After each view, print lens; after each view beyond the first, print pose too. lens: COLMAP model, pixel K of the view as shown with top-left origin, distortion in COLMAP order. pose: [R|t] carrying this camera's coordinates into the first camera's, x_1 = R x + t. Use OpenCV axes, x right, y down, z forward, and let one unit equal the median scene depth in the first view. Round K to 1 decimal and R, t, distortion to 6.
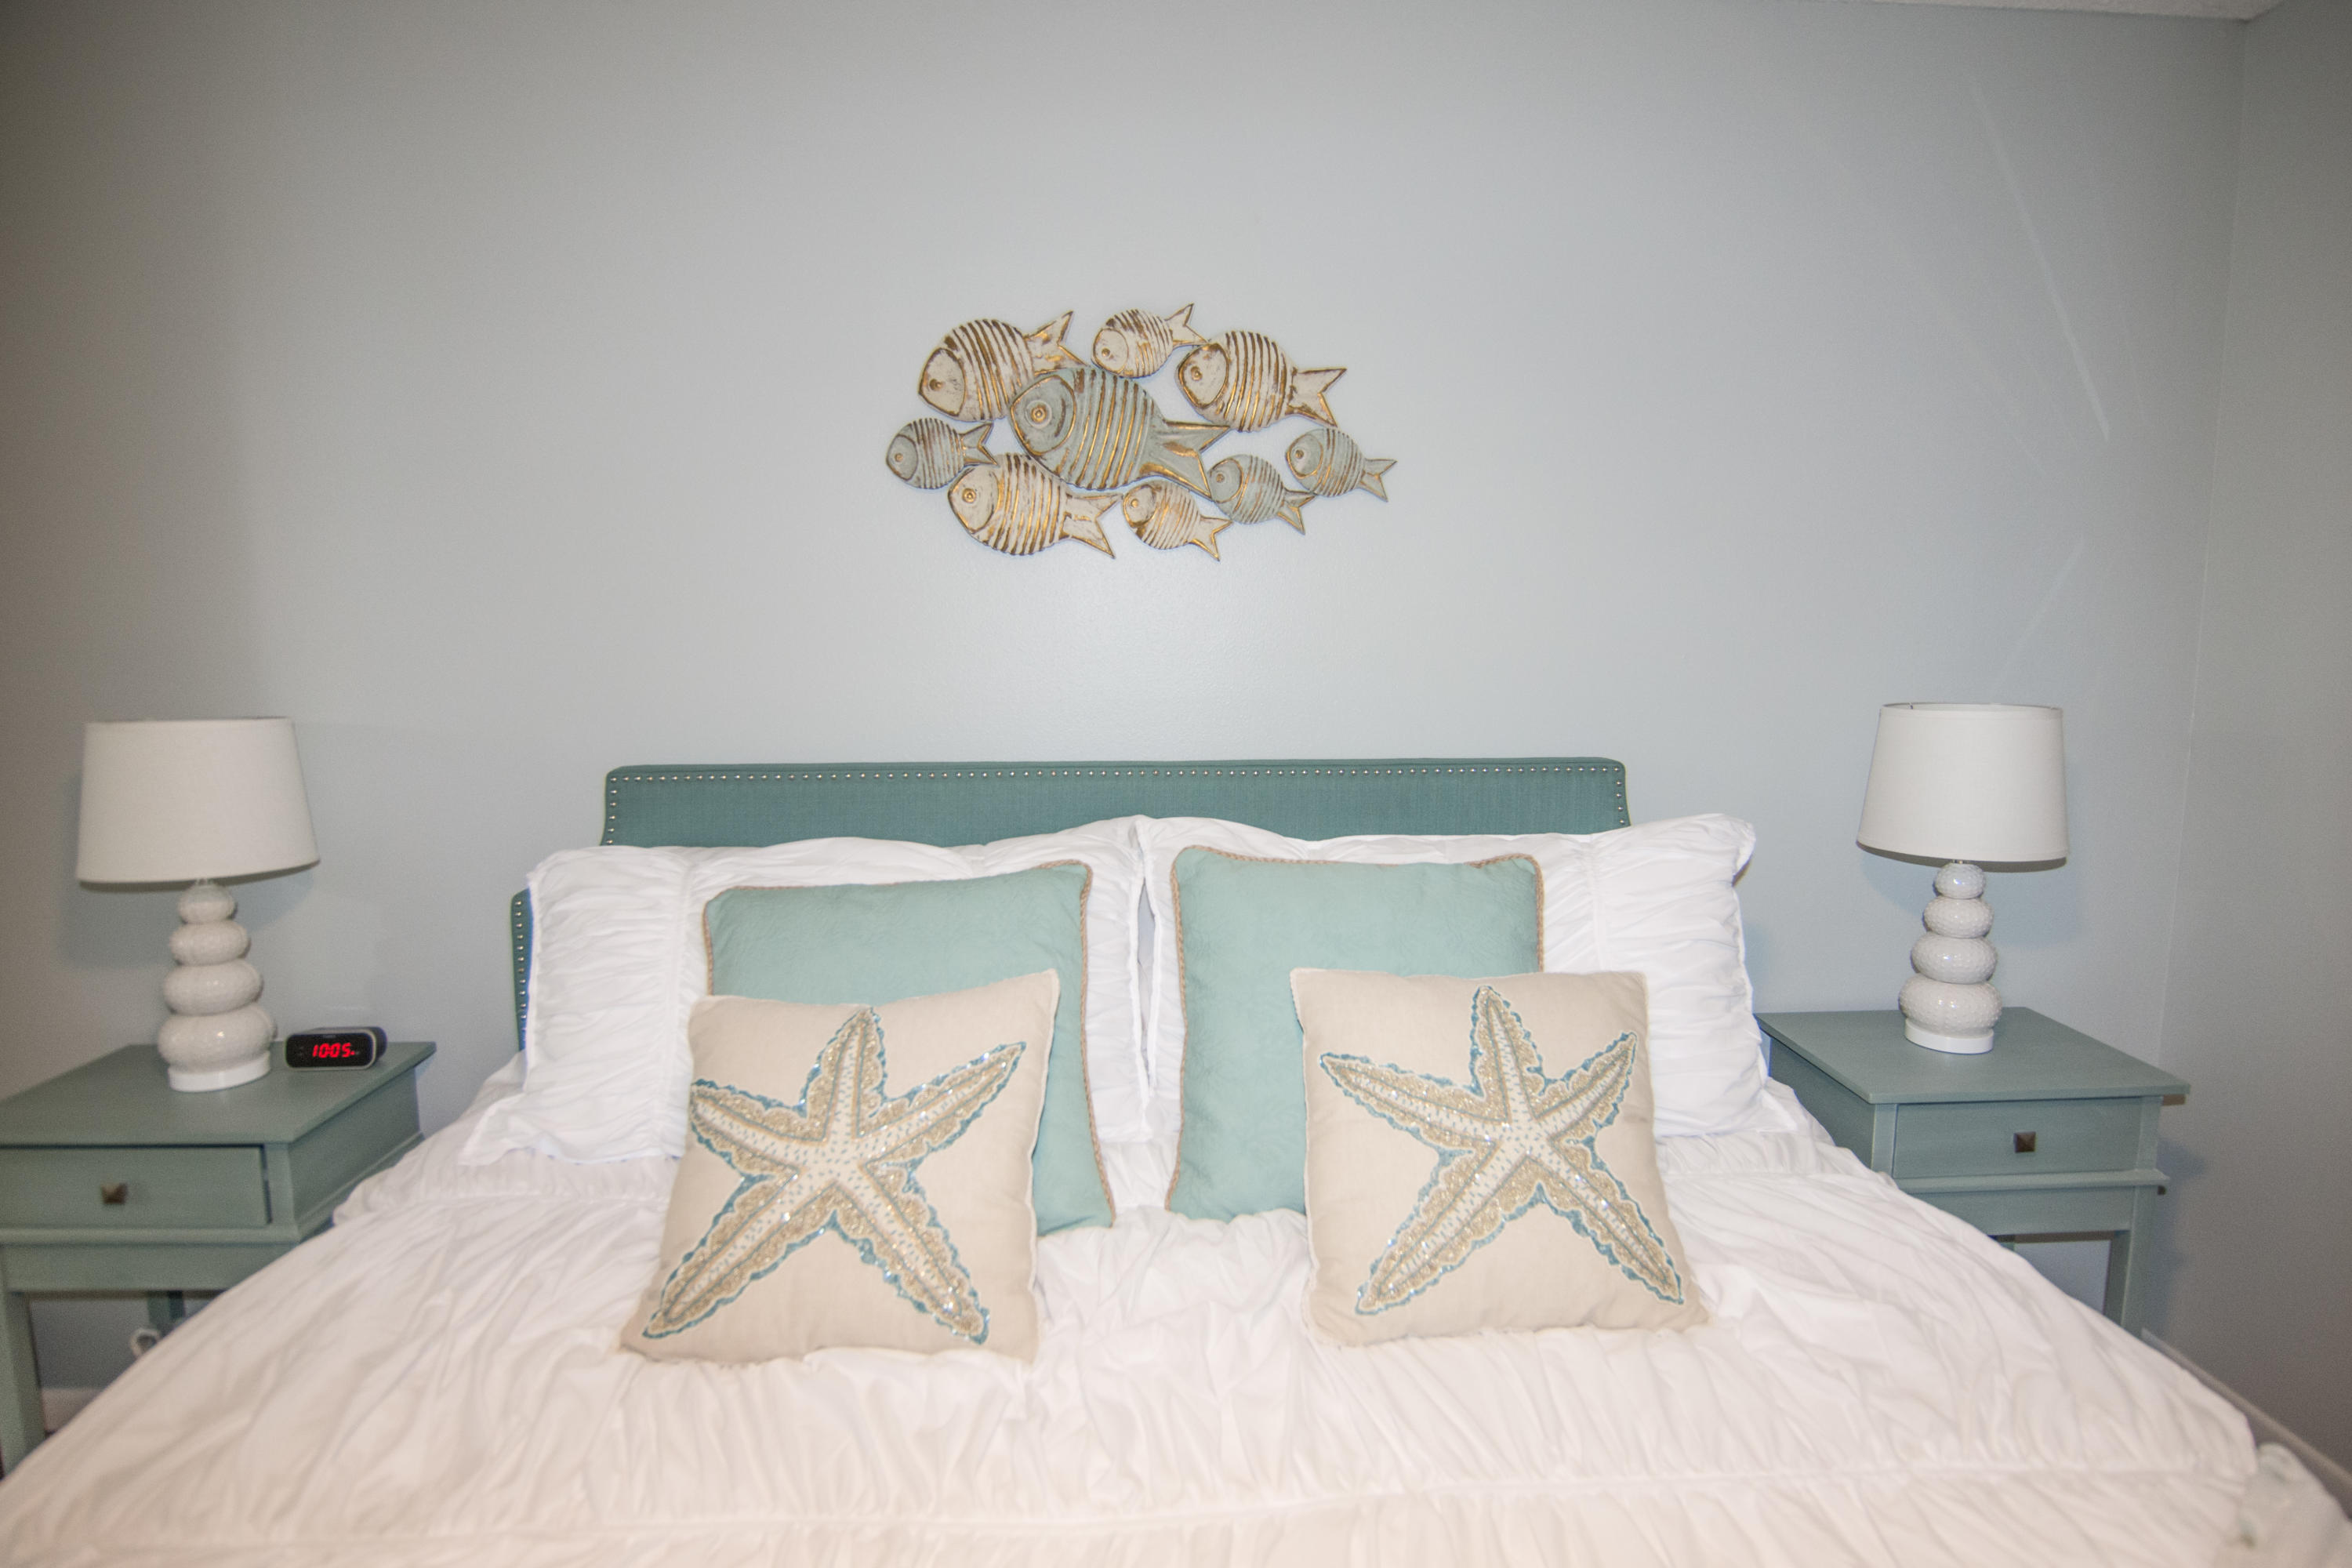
lens RADIAL K [[1260.4, 0, 1200.0], [0, 1260.4, 773.5], [0, 0, 1]] dist [0.003783, -0.019928]
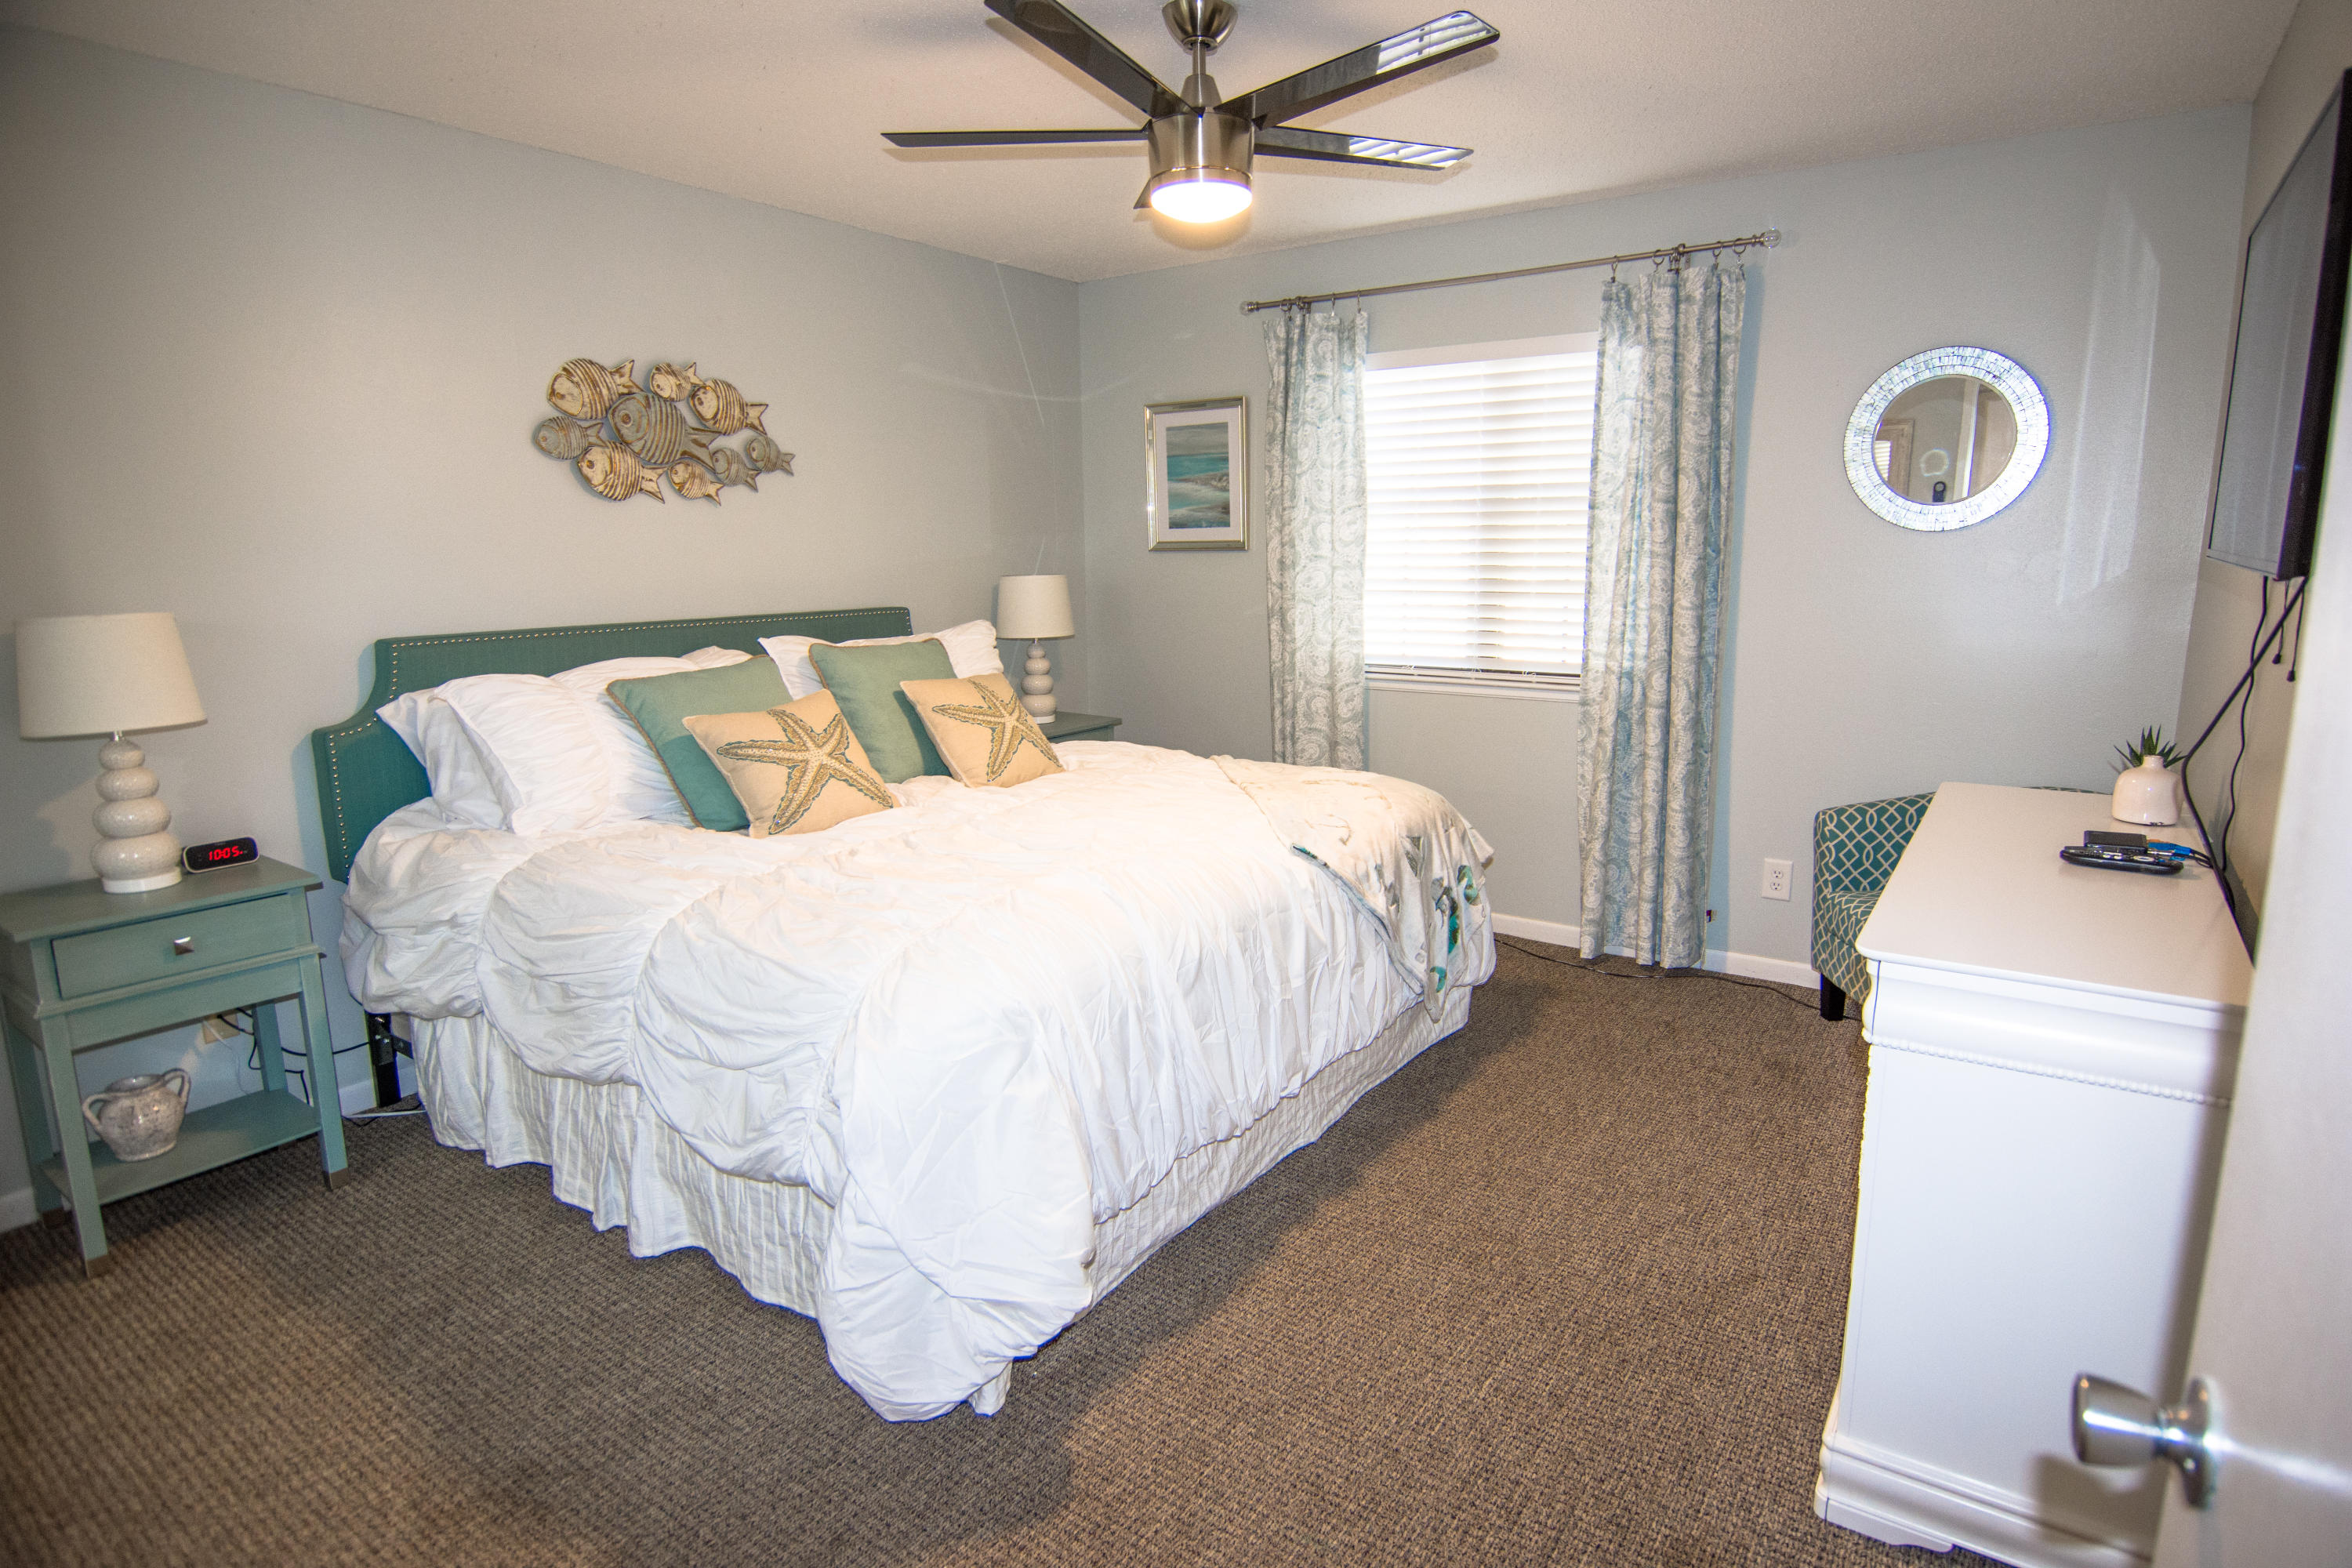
lens RADIAL K [[1260.4, 0, 1161.2], [0, 1260.4, 780.1], [0, 0, 1]] dist [0.003783, -0.019928]
pose [[0.629712, -0.145761, 0.763031, -1.047818], [0.099594, 0.989281, 0.106788, 0.092216], [-0.770418, 0.008747, 0.637479, -0.654485]]
